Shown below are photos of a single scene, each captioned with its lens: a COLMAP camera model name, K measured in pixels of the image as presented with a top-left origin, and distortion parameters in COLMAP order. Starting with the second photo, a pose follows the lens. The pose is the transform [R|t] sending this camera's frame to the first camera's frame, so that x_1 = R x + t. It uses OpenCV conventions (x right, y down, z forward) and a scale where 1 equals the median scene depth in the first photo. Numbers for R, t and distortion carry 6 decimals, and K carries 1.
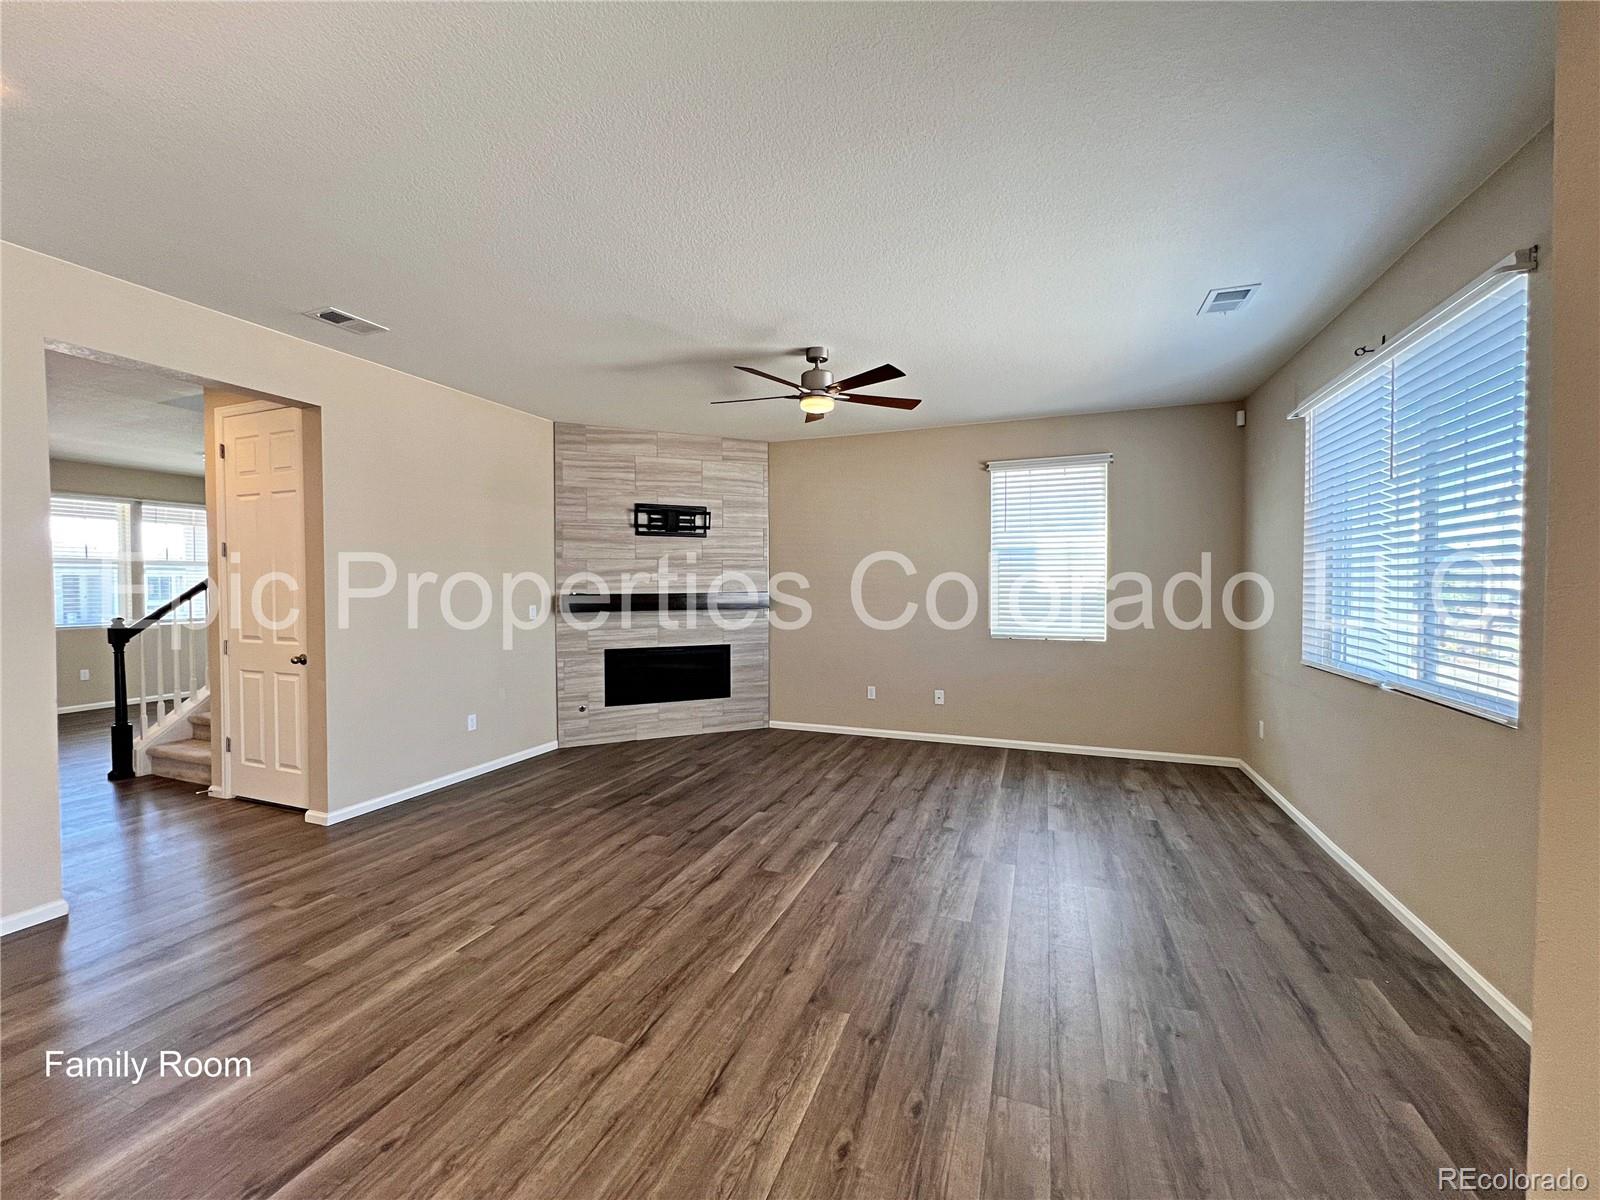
lens RADIAL K [[647.8, 0, 792.5], [0, 647.8, 596.8], [0, 0, 1]] dist [-0.002916, -0.000150]
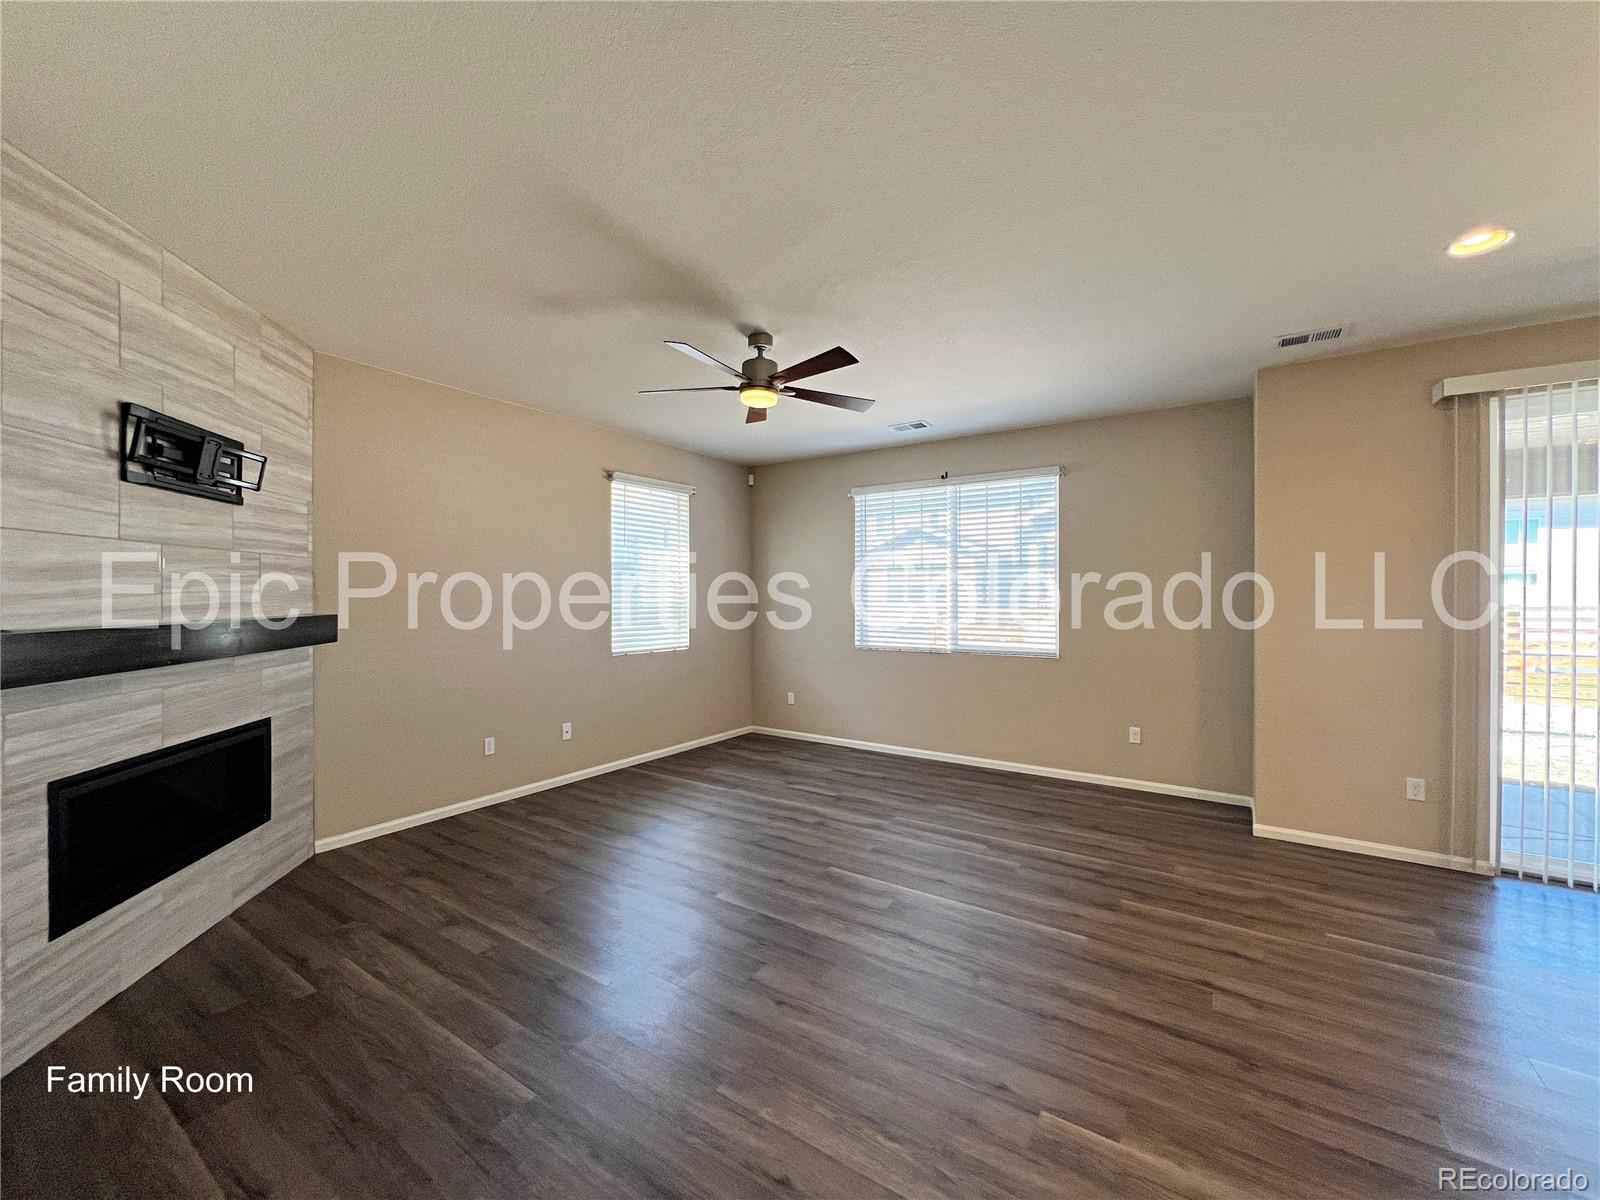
lens RADIAL K [[649.5, 0, 800.8], [0, 649.5, 598.0], [0, 0, 1]] dist [0.000518, 0.000389]
pose [[0.220205, -0.000075, 0.975454, -0.575441], [0.018879, 0.999813, -0.004186, -0.012932], [-0.975271, 0.019338, 0.220165, 0.531558]]
